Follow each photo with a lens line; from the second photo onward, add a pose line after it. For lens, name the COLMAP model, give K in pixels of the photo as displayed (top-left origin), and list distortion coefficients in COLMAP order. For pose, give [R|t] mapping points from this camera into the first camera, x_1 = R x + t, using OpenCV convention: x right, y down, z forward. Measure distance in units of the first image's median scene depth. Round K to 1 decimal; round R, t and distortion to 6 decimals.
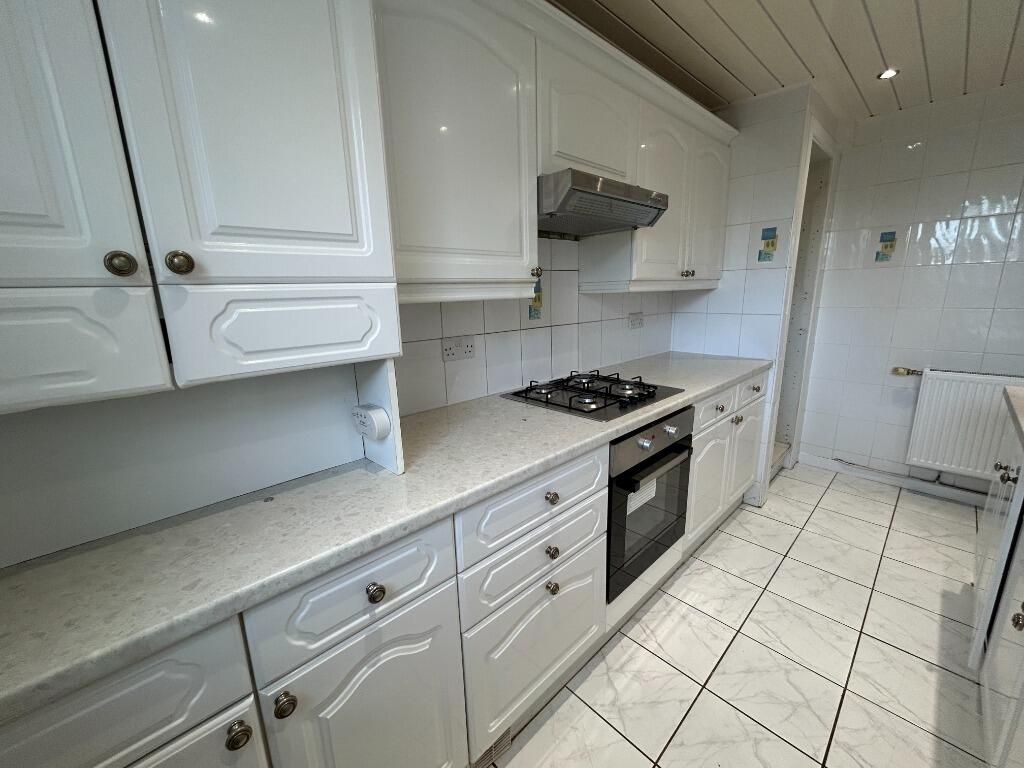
lens RADIAL K [[410.6, 0, 508.9], [0, 410.6, 380.7], [0, 0, 1]] dist [-0.002424, -0.000304]
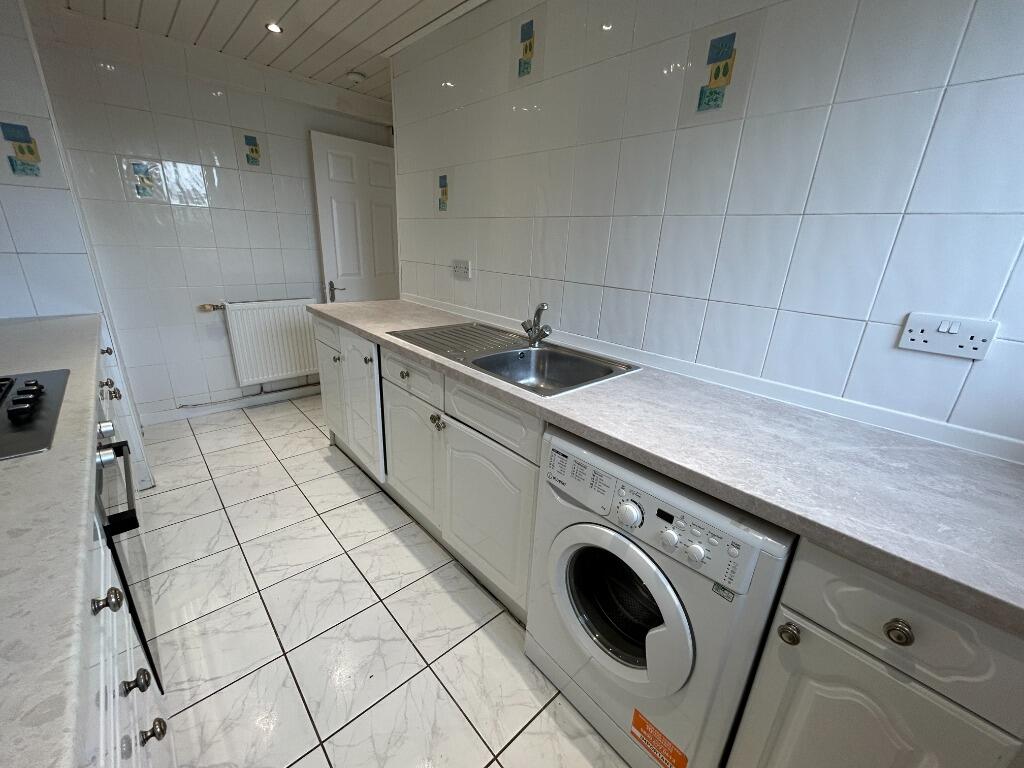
lens RADIAL K [[410.6, 0, 508.4], [0, 410.6, 388.3], [0, 0, 1]] dist [-0.002424, -0.000304]
pose [[0.016500, -0.311822, 0.949997, -0.177474], [0.169485, 0.937249, 0.304694, -0.027408], [-0.985395, 0.155983, 0.068313, 0.250869]]
